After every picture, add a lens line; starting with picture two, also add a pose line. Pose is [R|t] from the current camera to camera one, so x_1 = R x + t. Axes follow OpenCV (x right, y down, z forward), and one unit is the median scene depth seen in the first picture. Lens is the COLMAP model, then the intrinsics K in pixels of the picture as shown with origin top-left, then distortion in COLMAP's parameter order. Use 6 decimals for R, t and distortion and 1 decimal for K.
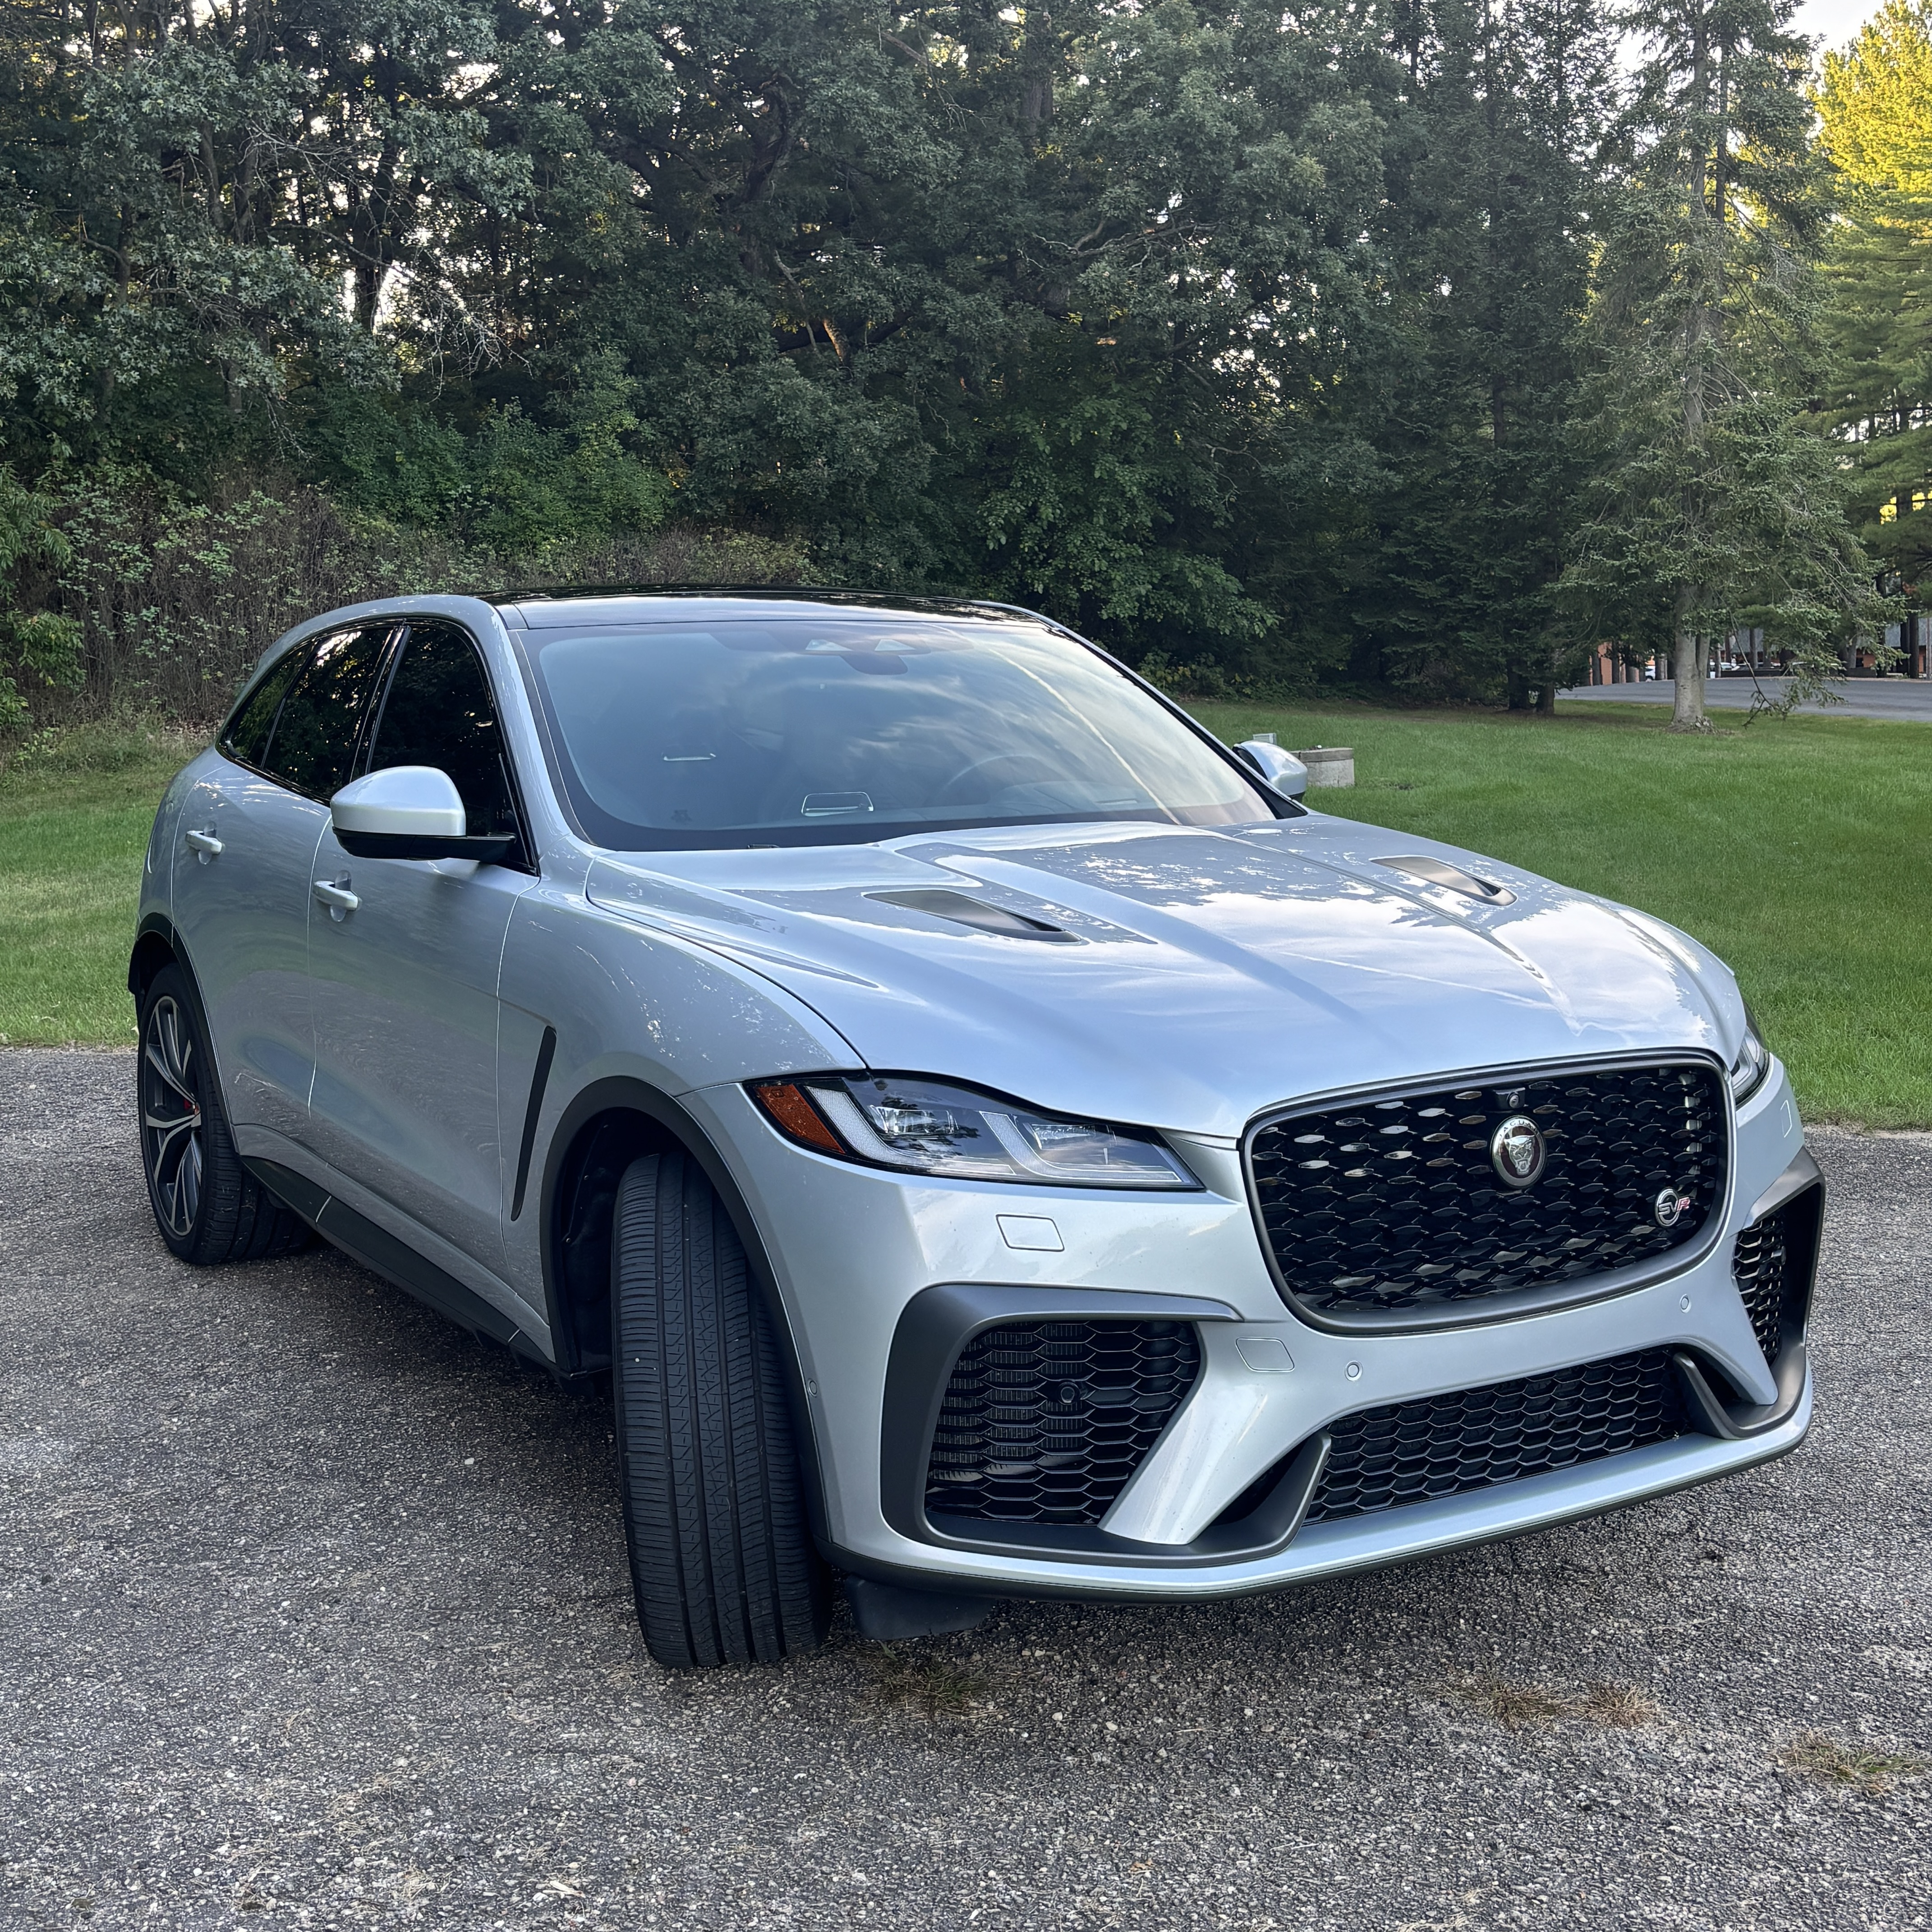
lens RADIAL K [[2487.2, 0, 962.6], [0, 2487.2, 976.1], [0, 0, 1]] dist [-0.028284, 0.000000]
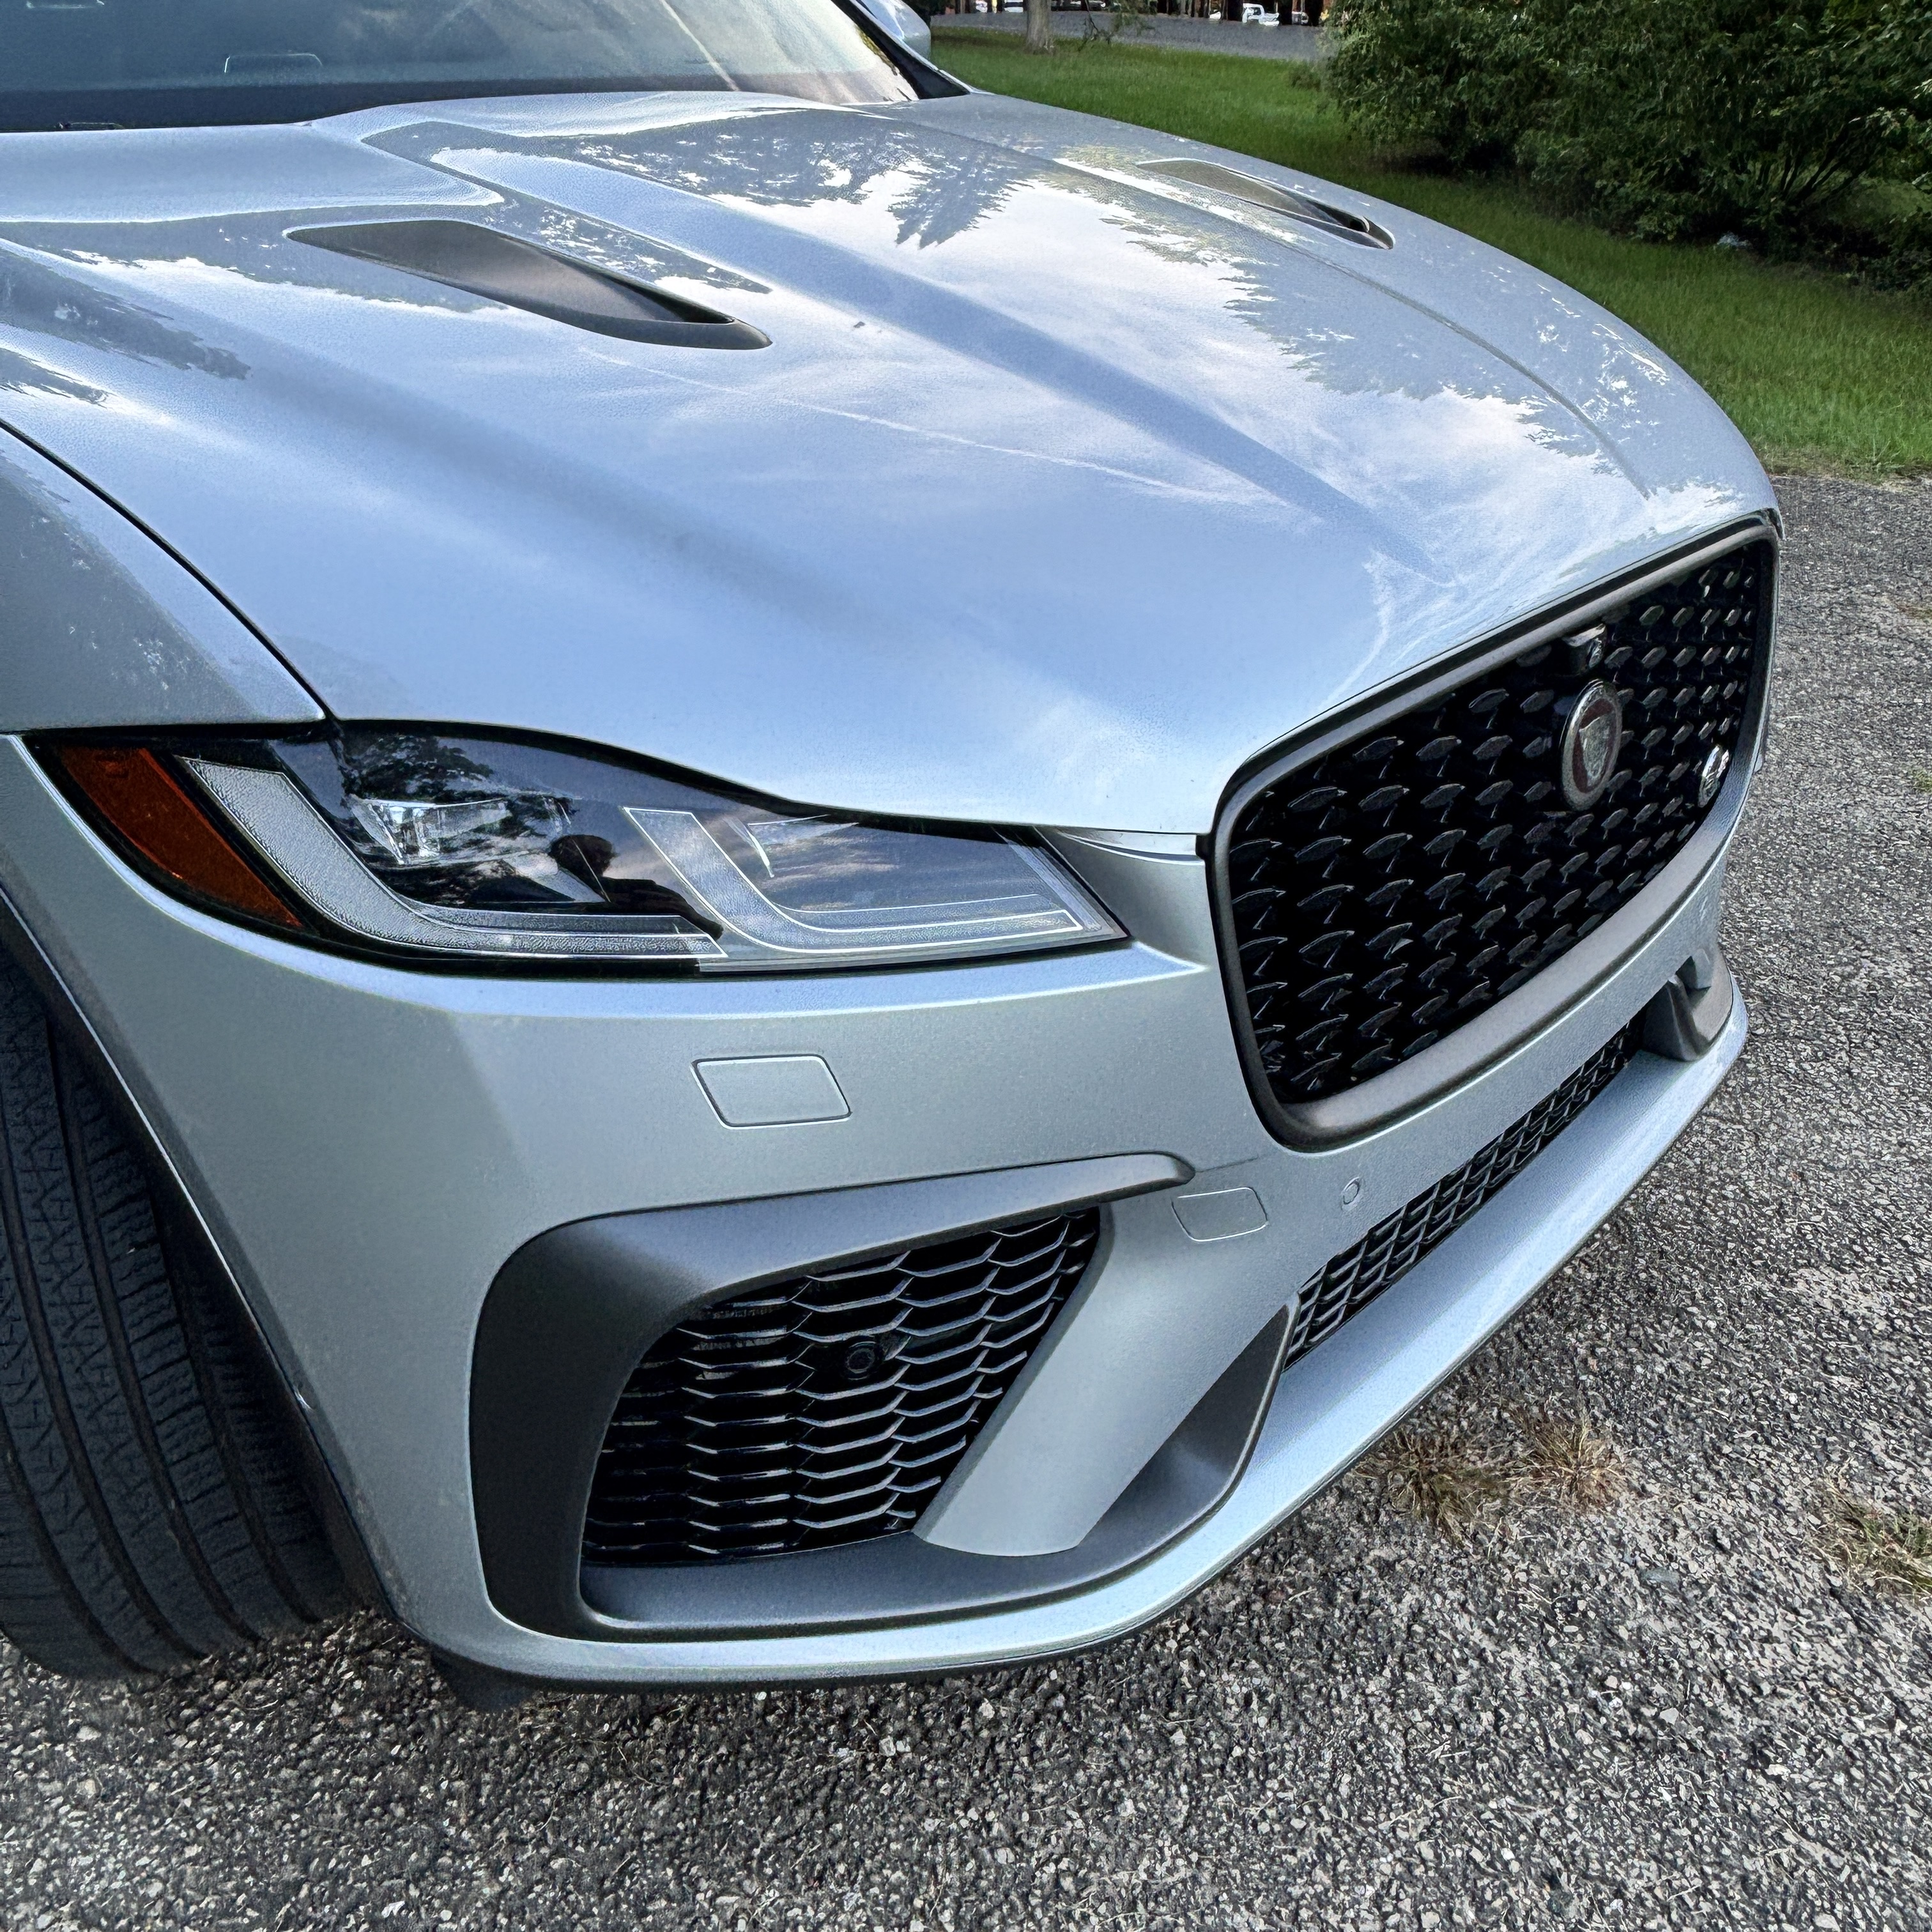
lens RADIAL K [[1650.2, 0, 979.0], [0, 1650.2, 931.2], [0, 0, 1]] dist [0.007601, -0.020619]
pose [[0.958568, -0.109362, 0.263033, -0.011109], [0.001160, 0.924861, 0.380305, -0.033404], [-0.284860, -0.364243, 0.886669, 0.712583]]
